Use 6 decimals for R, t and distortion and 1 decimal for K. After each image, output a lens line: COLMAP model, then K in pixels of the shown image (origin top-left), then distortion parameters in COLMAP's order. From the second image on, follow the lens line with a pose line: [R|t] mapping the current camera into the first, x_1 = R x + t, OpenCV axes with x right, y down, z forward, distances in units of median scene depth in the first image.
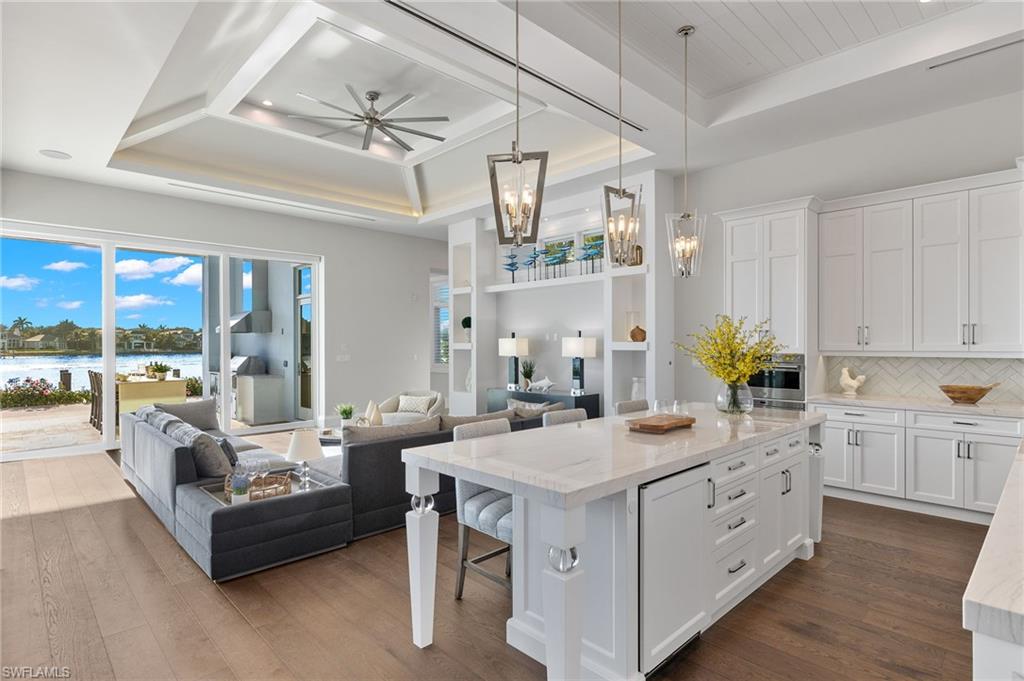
lens RADIAL K [[513.4, 0, 516.9], [0, 513.4, 341.9], [0, 0, 1]] dist [-0.016012, 0.001149]
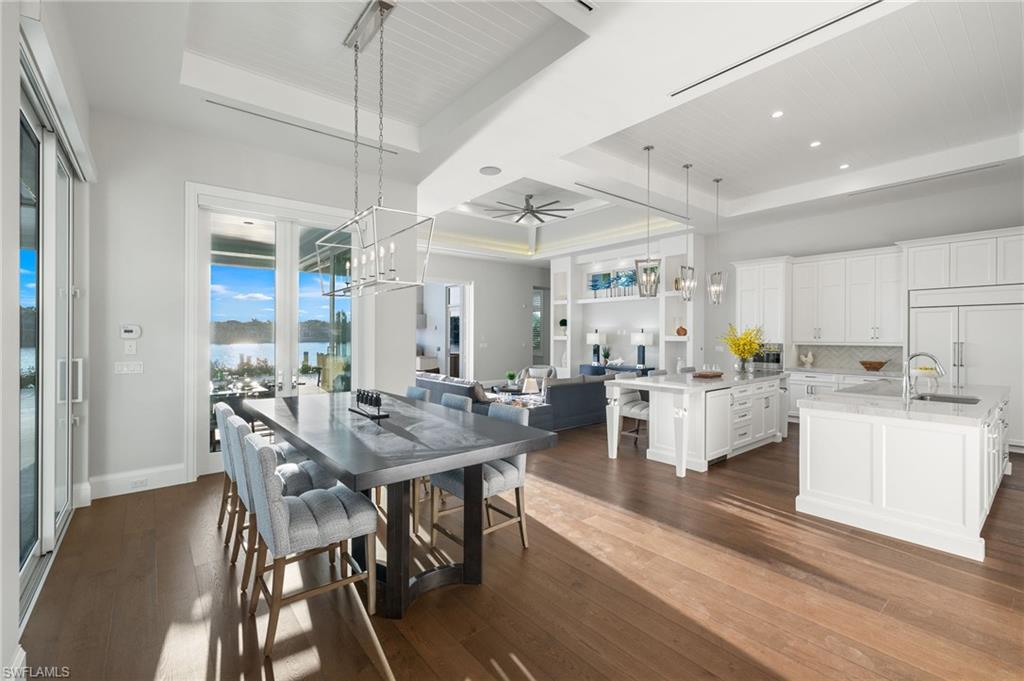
lens RADIAL K [[469.0, 0, 490.8], [0, 469.0, 335.1], [0, 0, 1]] dist [0.001803, -0.000908]
pose [[0.995646, 0.001406, -0.093204, -0.215951], [-0.000721, 0.999972, 0.007389, -0.012335], [0.093212, -0.007290, 0.995620, -0.517682]]
